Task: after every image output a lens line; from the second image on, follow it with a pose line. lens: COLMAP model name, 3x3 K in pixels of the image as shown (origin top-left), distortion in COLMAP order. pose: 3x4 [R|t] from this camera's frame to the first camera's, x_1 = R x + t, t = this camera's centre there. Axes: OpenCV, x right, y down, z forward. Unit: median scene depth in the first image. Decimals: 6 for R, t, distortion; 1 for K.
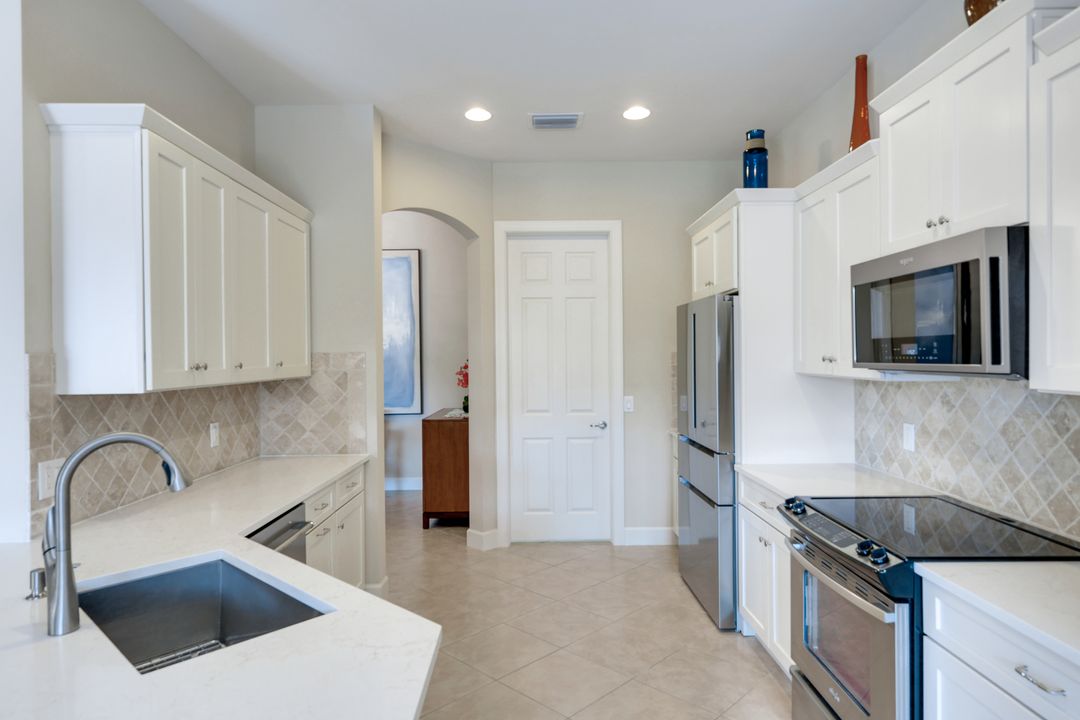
lens RADIAL K [[640.1, 0, 538.0], [0, 640.1, 356.3], [0, 0, 1]] dist [0.003337, 0.000061]
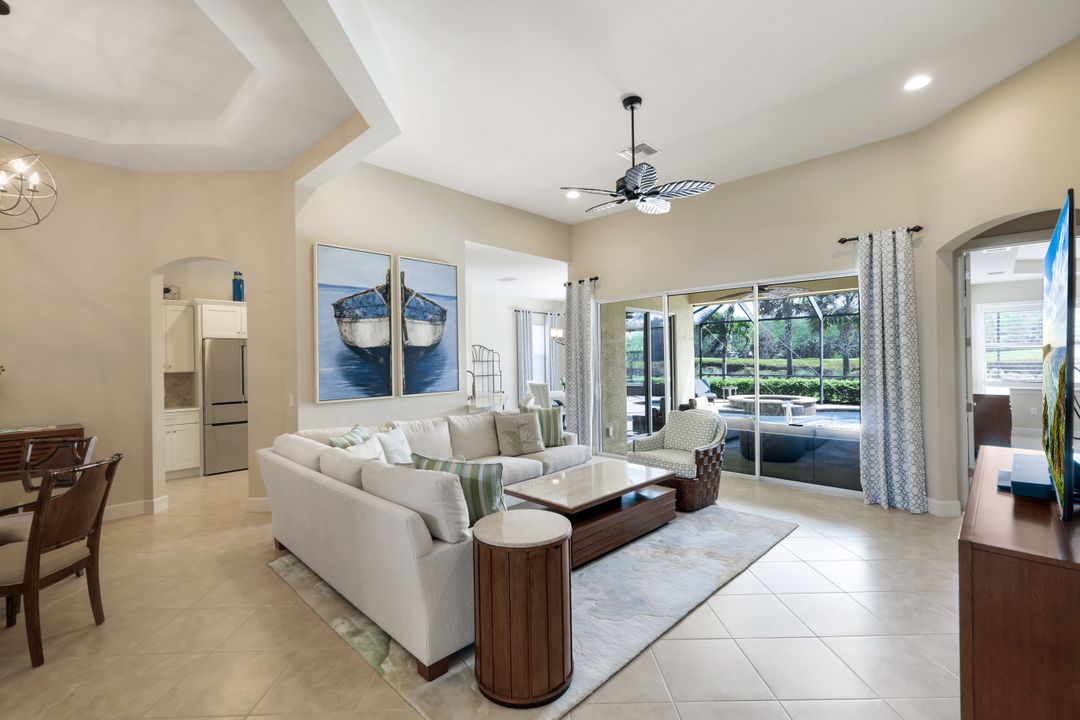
lens RADIAL K [[471.3, 0, 538.8], [0, 471.3, 357.6], [0, 0, 1]] dist [0.001951, -0.000130]
pose [[-0.713962, 0.026327, 0.699690, -1.727515], [0.025327, 0.999610, -0.011768, 0.024600], [-0.699727, 0.009319, -0.714350, 1.490195]]
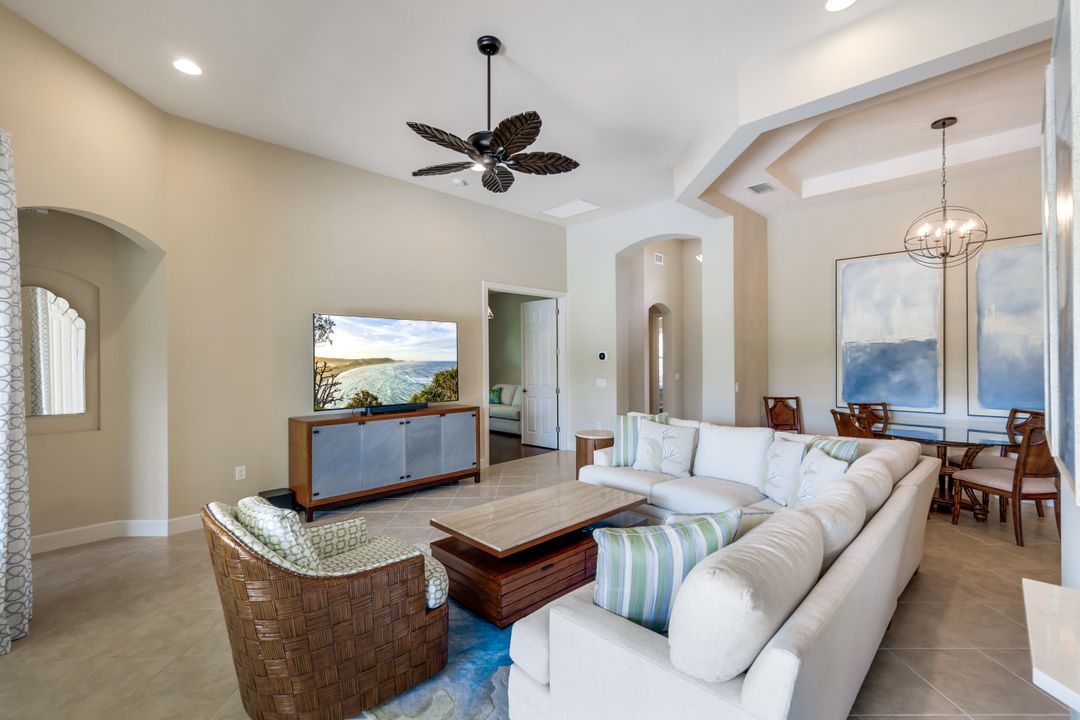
lens RADIAL K [[474.7, 0, 539.2], [0, 474.7, 358.7], [0, 0, 1]] dist [0.001991, 0.000180]
pose [[0.700412, 0.008886, -0.713684, -0.504847], [-0.003679, 0.999954, 0.008840, 0.007256], [0.713729, -0.003566, 0.700412, 0.083085]]
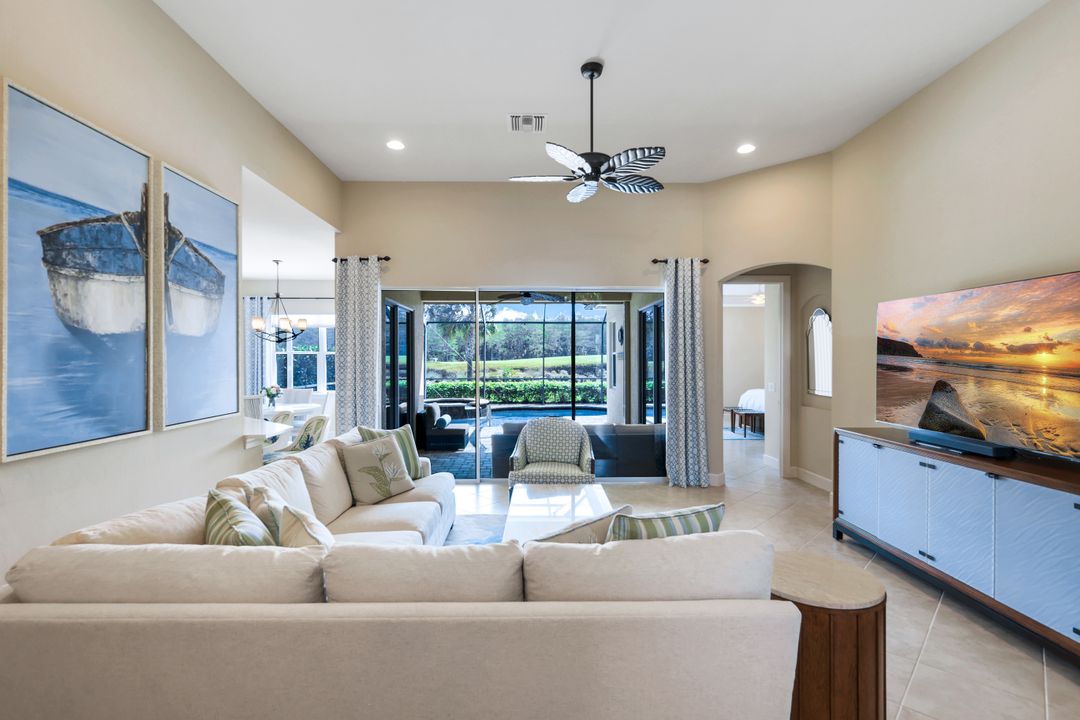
lens RADIAL K [[508.6, 0, 540.3], [0, 508.6, 359.6], [0, 0, 1]] dist [0.003070, 0.000678]
pose [[-0.999786, 0.014098, -0.015139, -1.049658], [0.014028, 0.999890, 0.004712, 0.008522], [0.015204, 0.004499, -0.999874, 1.581072]]
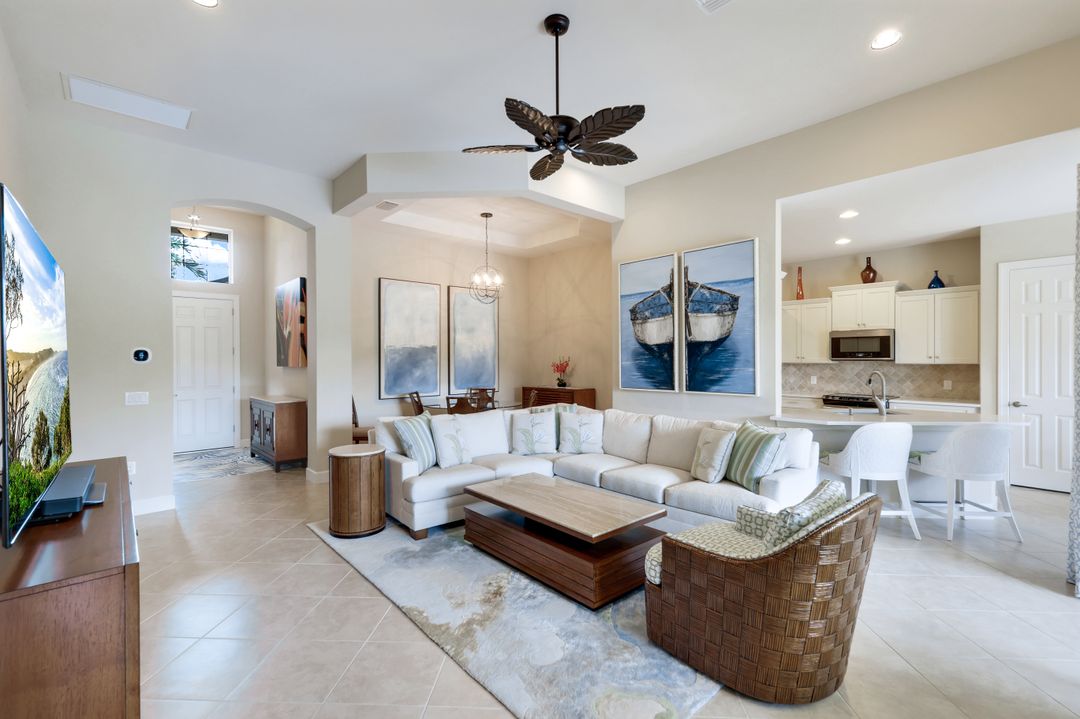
lens RADIAL K [[474.7, 0, 539.2], [0, 474.7, 358.2], [0, 0, 1]] dist [0.001991, 0.000180]
pose [[0.749980, 0.008034, 0.661412, -1.711297], [-0.004435, 0.999965, -0.007117, 0.024190], [-0.661446, 0.002405, 0.749989, 0.034998]]
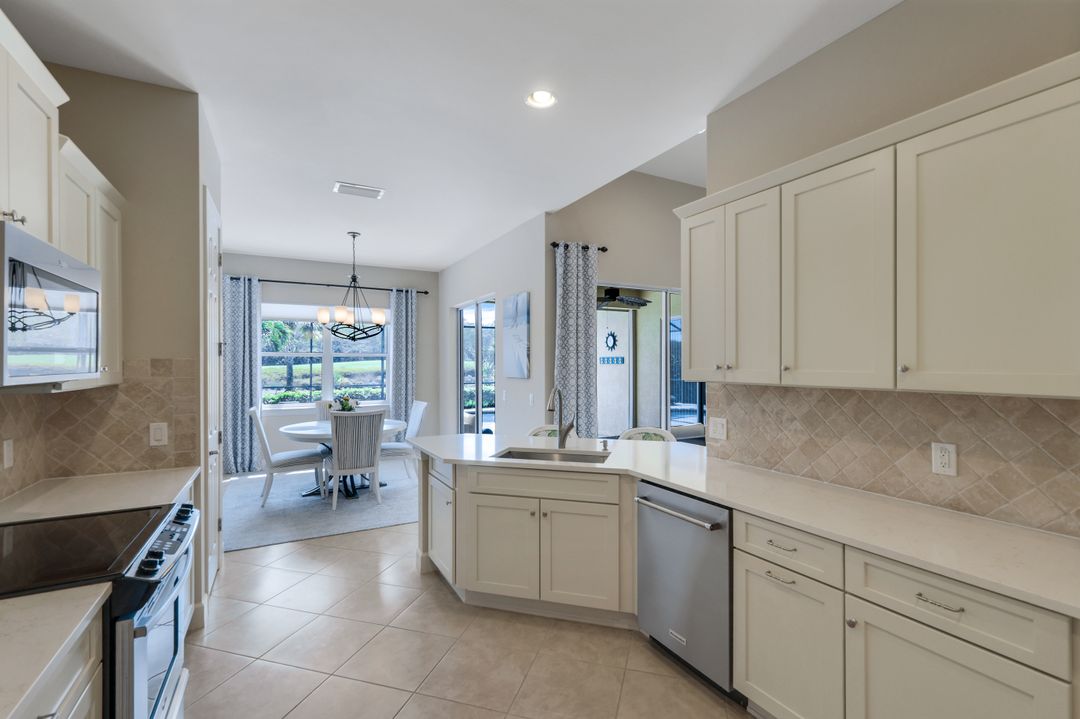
lens RADIAL K [[485.7, 0, 541.5], [0, 485.7, 362.5], [0, 0, 1]] dist [-0.000024, 0.000101]
pose [[-0.882297, 0.011947, -0.470542, 0.167056], [0.010047, 0.999928, 0.006549, -0.001904], [0.470586, 0.001051, -0.882354, 1.106434]]
